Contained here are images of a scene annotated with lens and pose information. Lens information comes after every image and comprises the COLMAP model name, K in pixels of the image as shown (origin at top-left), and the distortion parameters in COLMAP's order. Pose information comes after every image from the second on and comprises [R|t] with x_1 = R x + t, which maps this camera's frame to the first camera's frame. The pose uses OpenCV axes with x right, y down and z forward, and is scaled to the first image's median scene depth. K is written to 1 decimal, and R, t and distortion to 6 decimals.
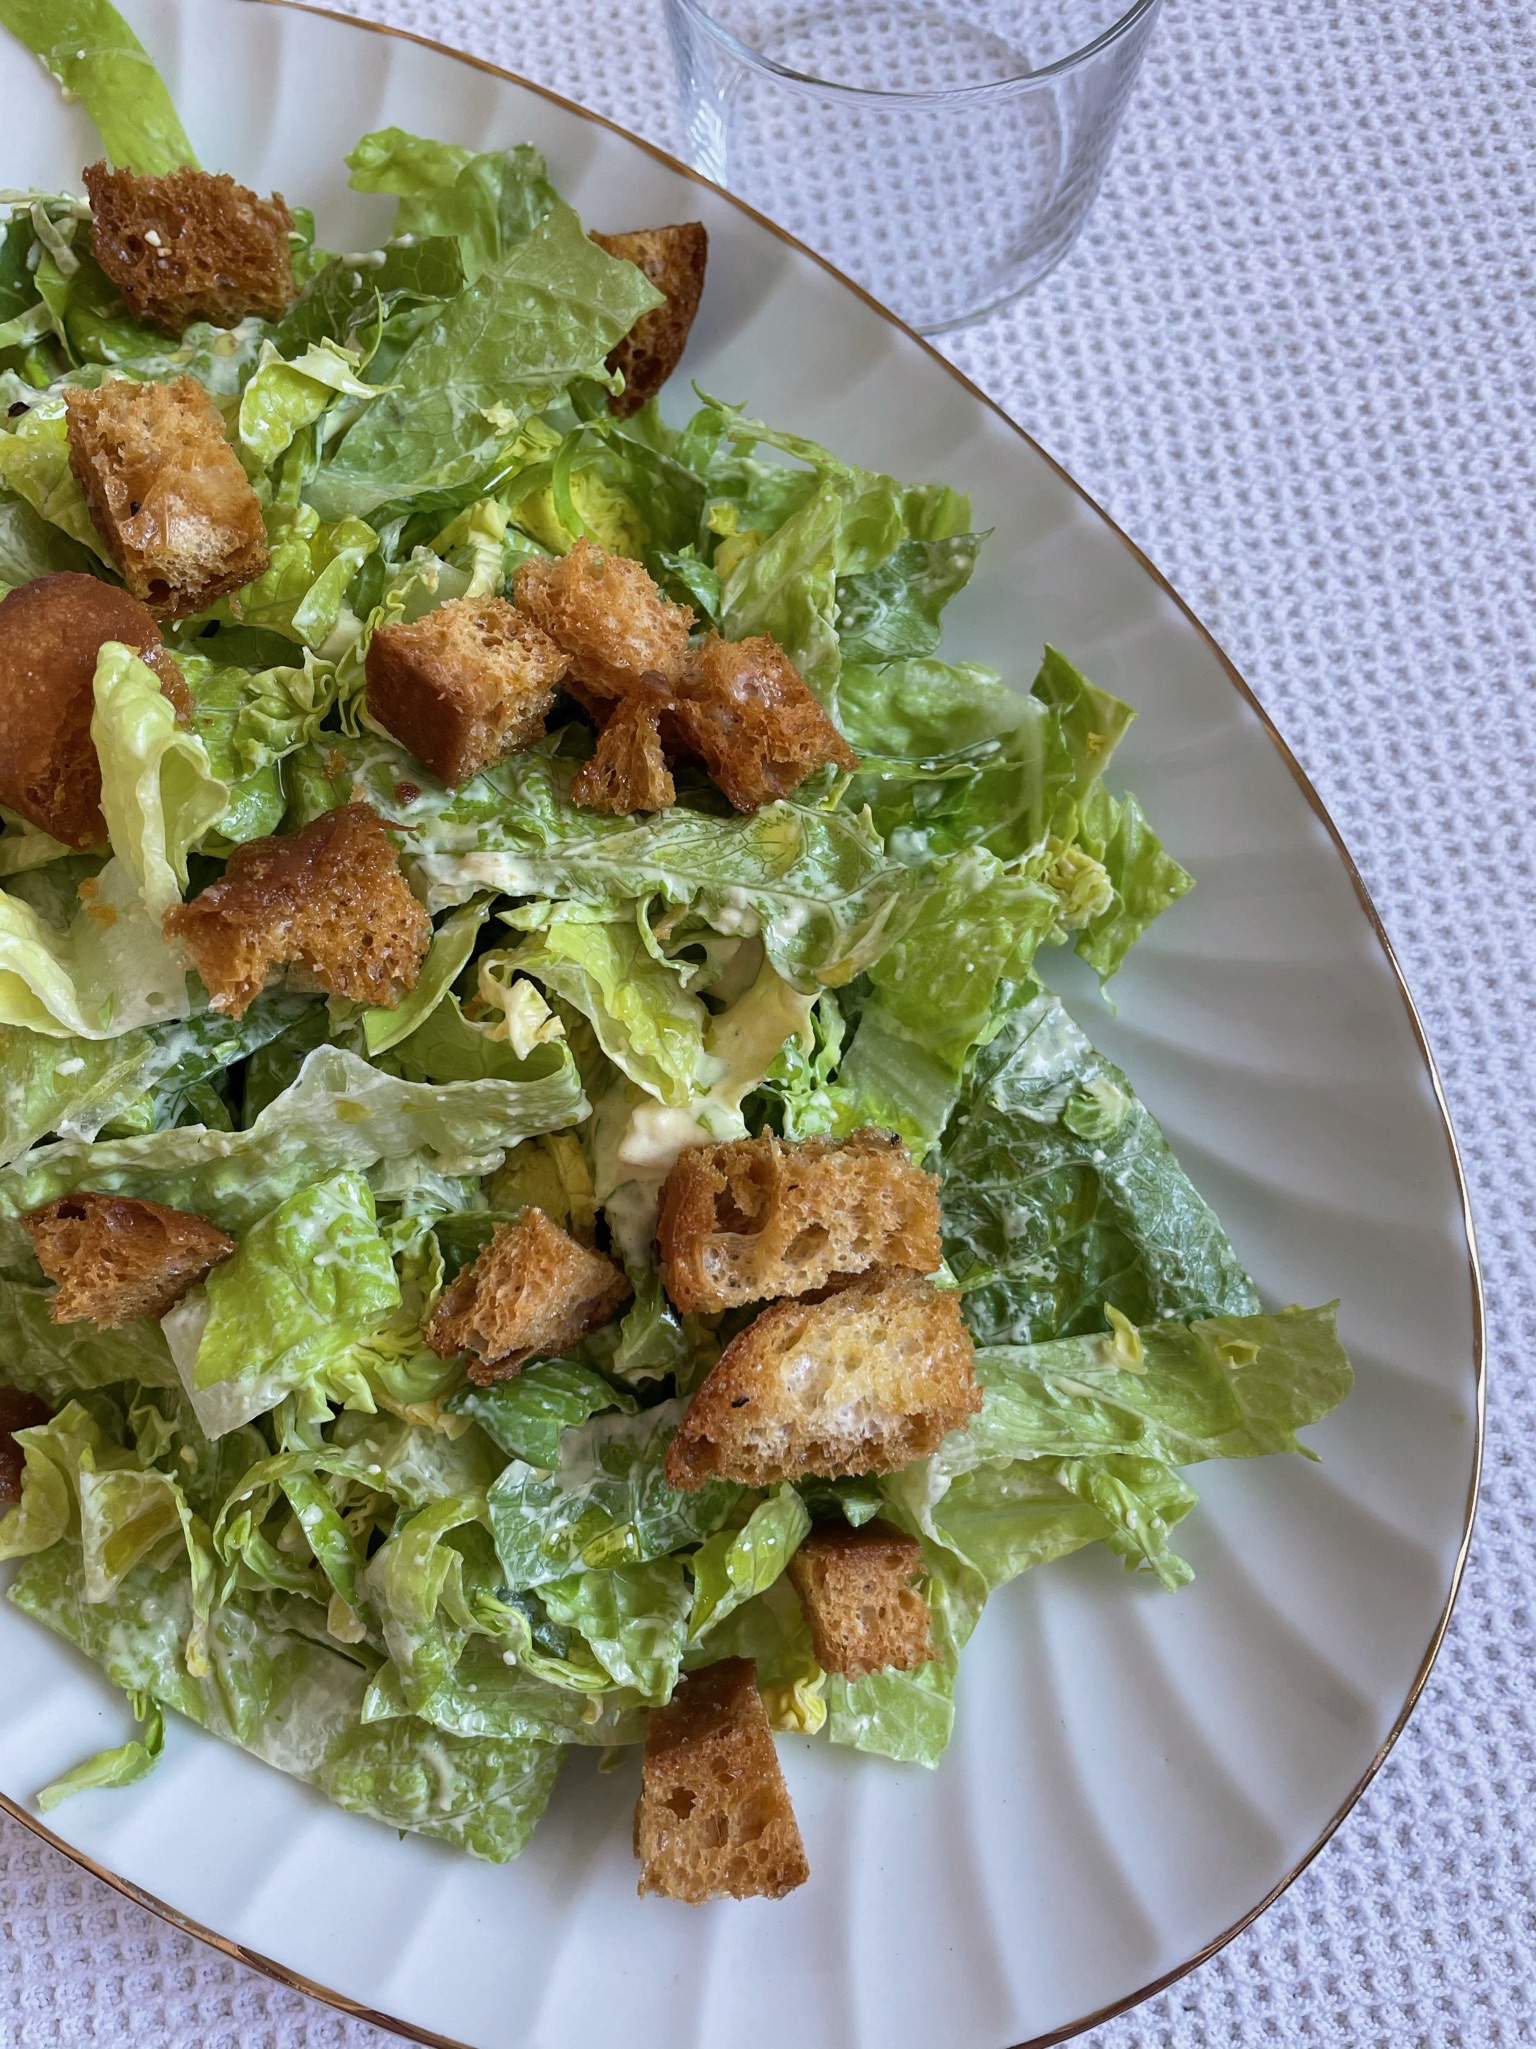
lens RADIAL K [[1575.2, 0, 773.9], [0, 1575.2, 1024.6], [0, 0, 1]] dist [0.061135, -0.114719]
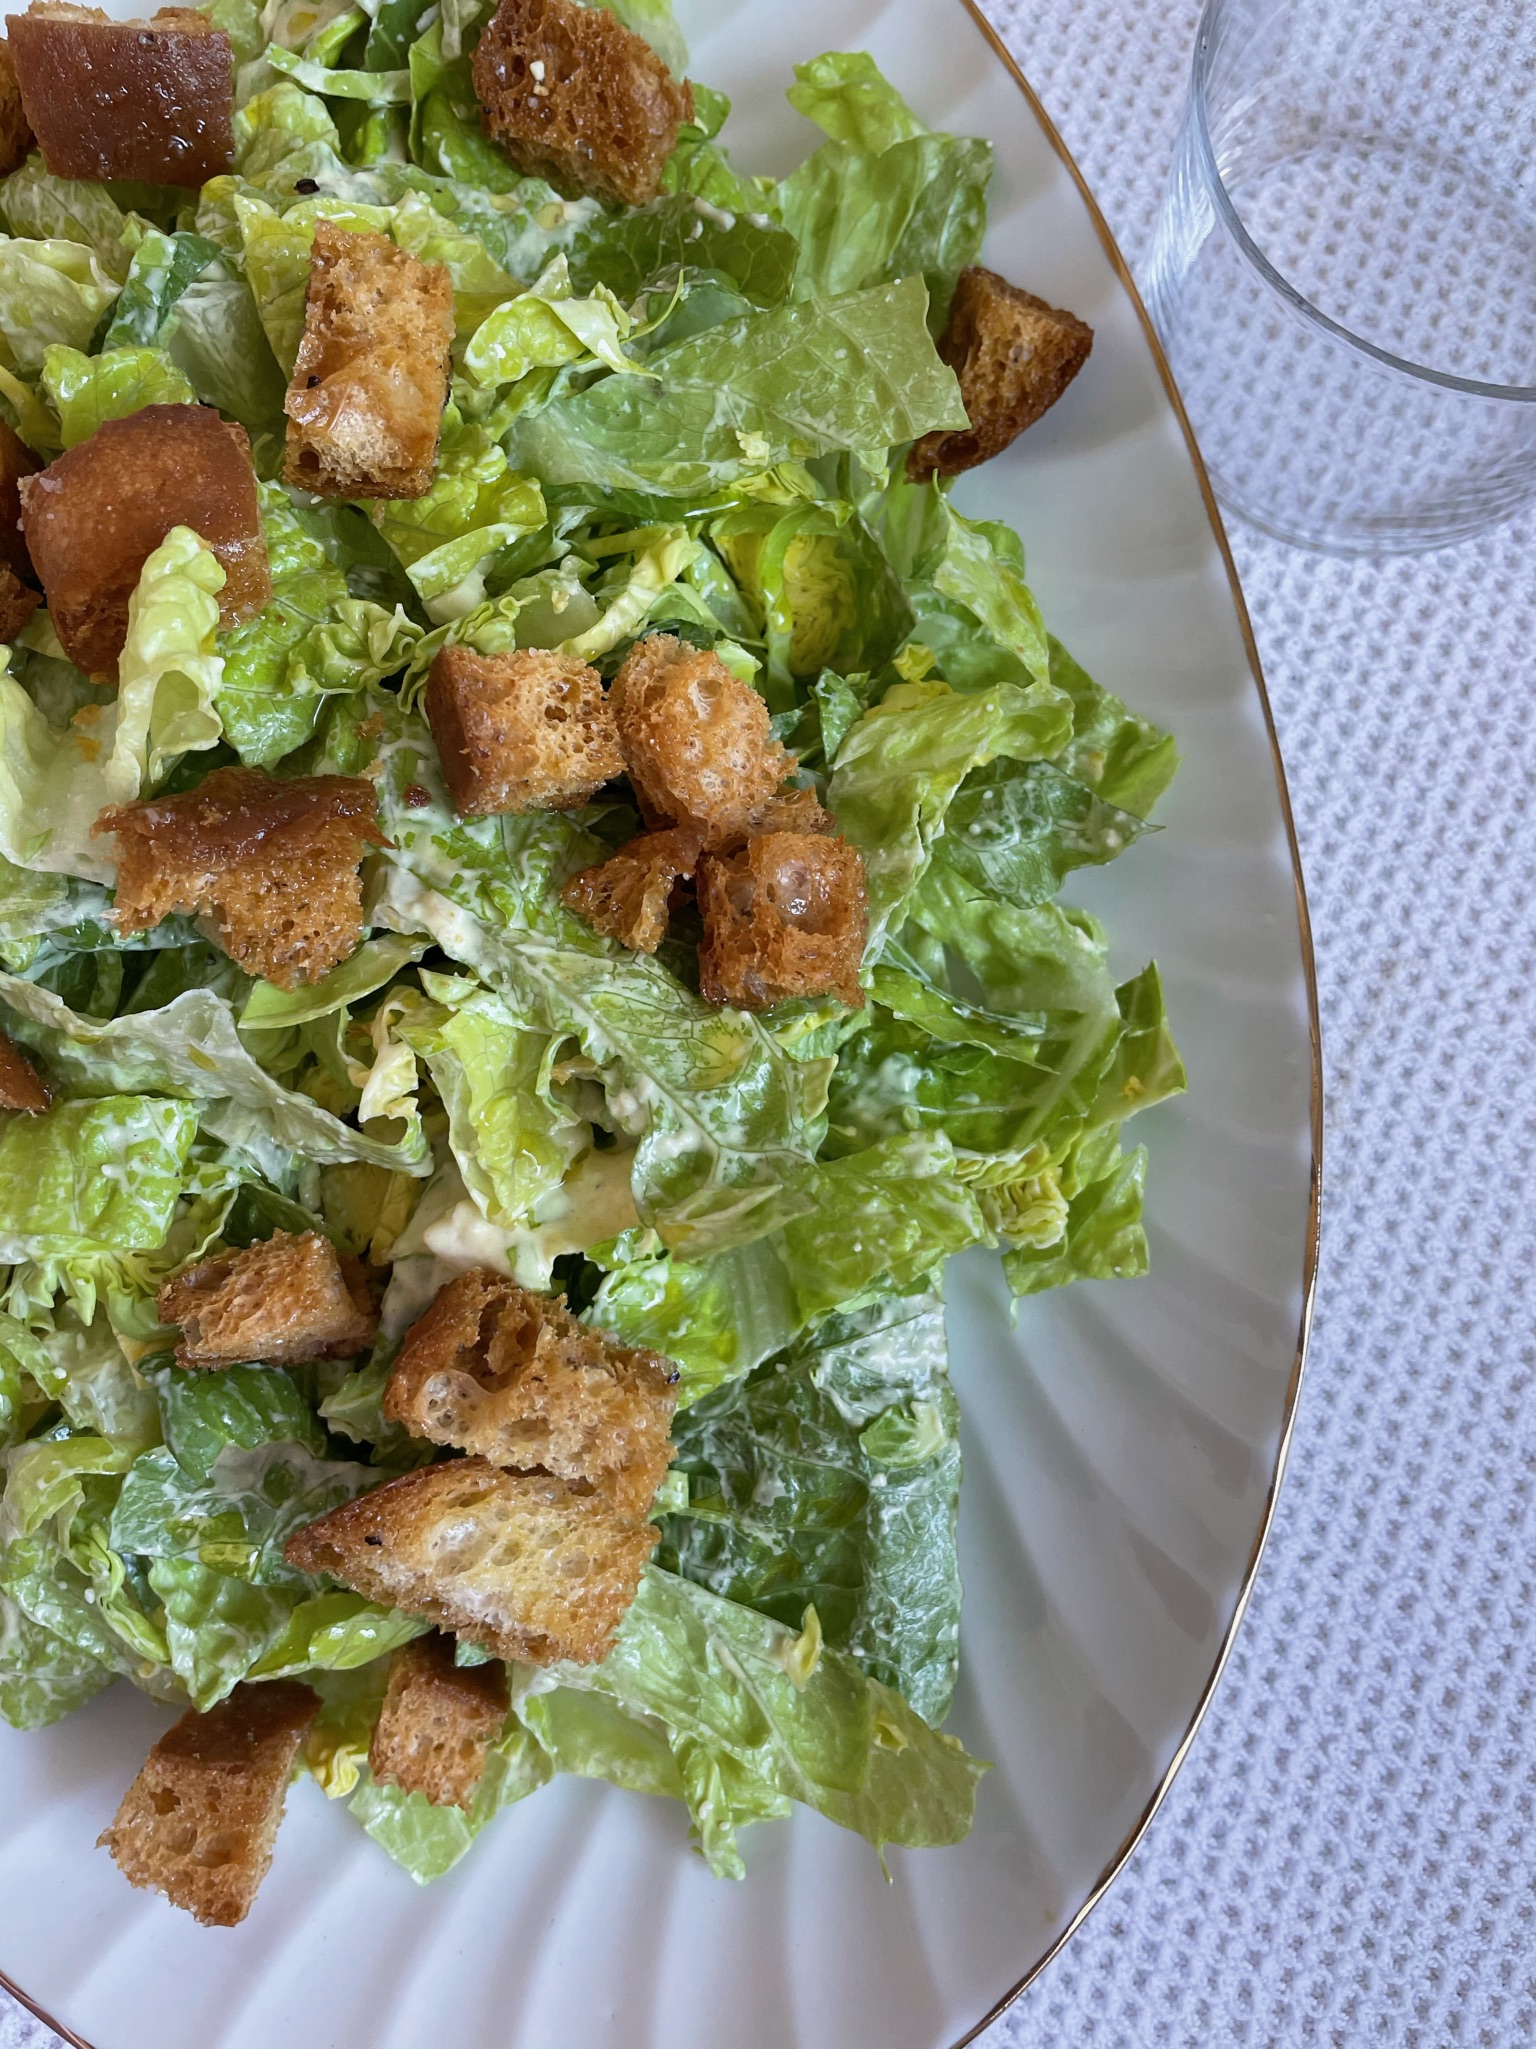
lens RADIAL K [[1575.2, 0, 778.4], [0, 1575.2, 1017.5], [0, 0, 1]] dist [0.061135, -0.114719]
pose [[0.850327, 0.521552, -0.070201, 0.082122], [-0.509451, 0.849258, 0.138635, -0.267185], [0.131924, -0.082121, 0.987852, 0.089888]]
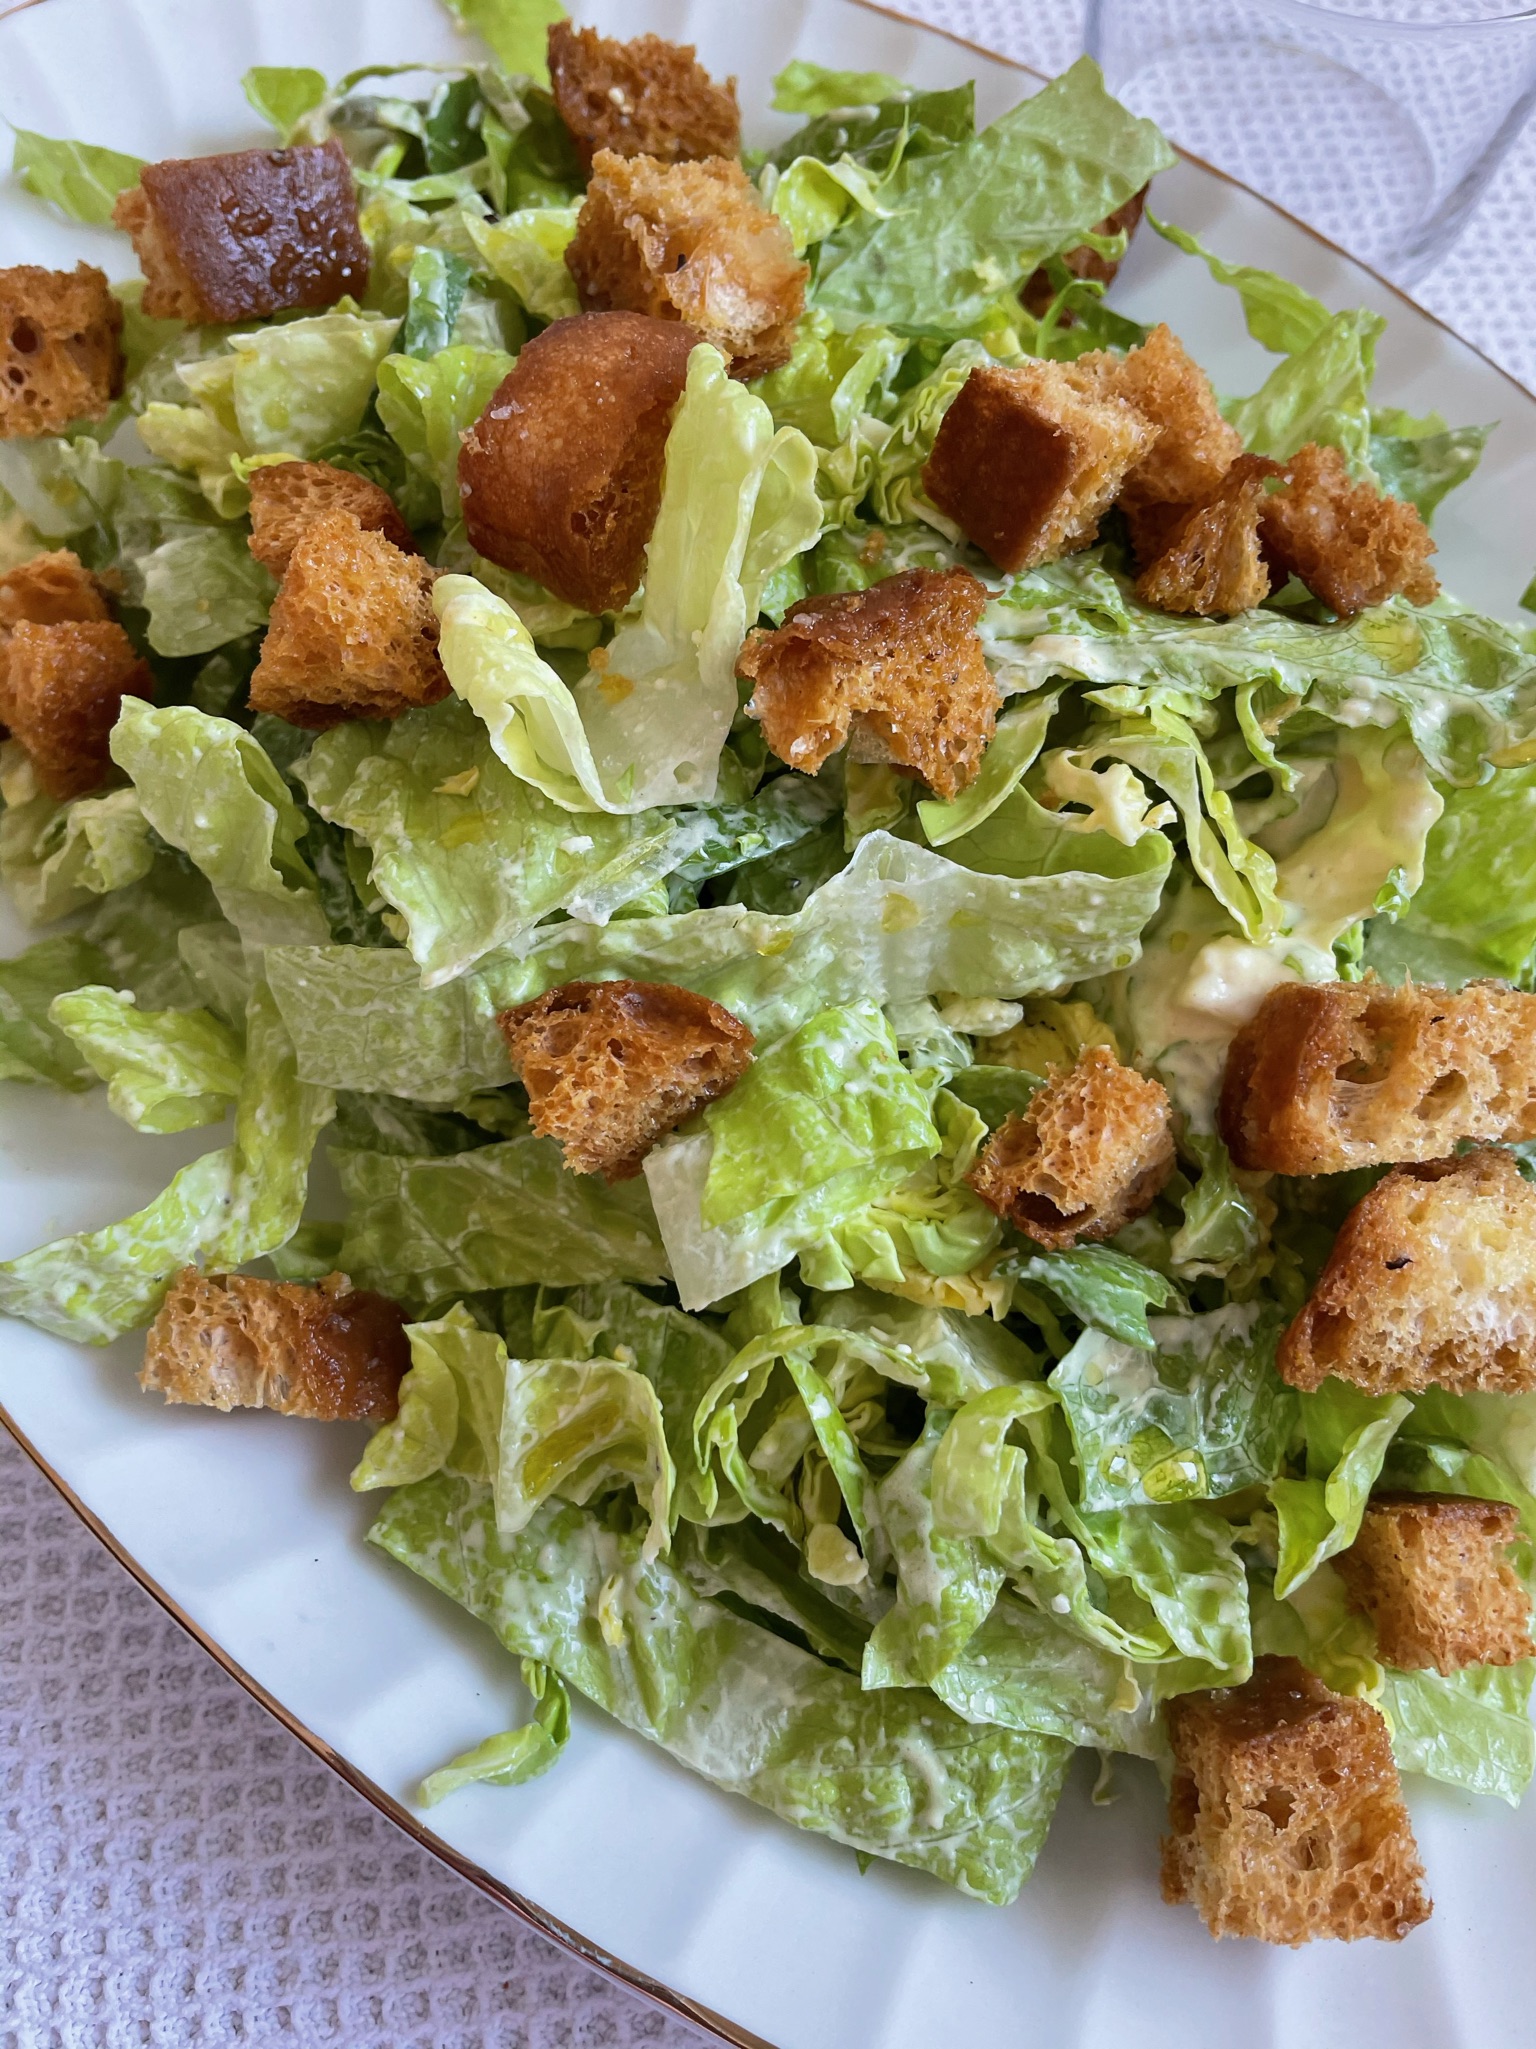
lens RADIAL K [[1575.2, 0, 766.5], [0, 1575.2, 1018.3], [0, 0, 1]] dist [0.061135, -0.114719]
pose [[0.998362, 0.053169, 0.021144, -0.337031], [-0.048814, 0.984222, -0.170071, 0.245689], [-0.029853, 0.168760, 0.985205, 0.167483]]
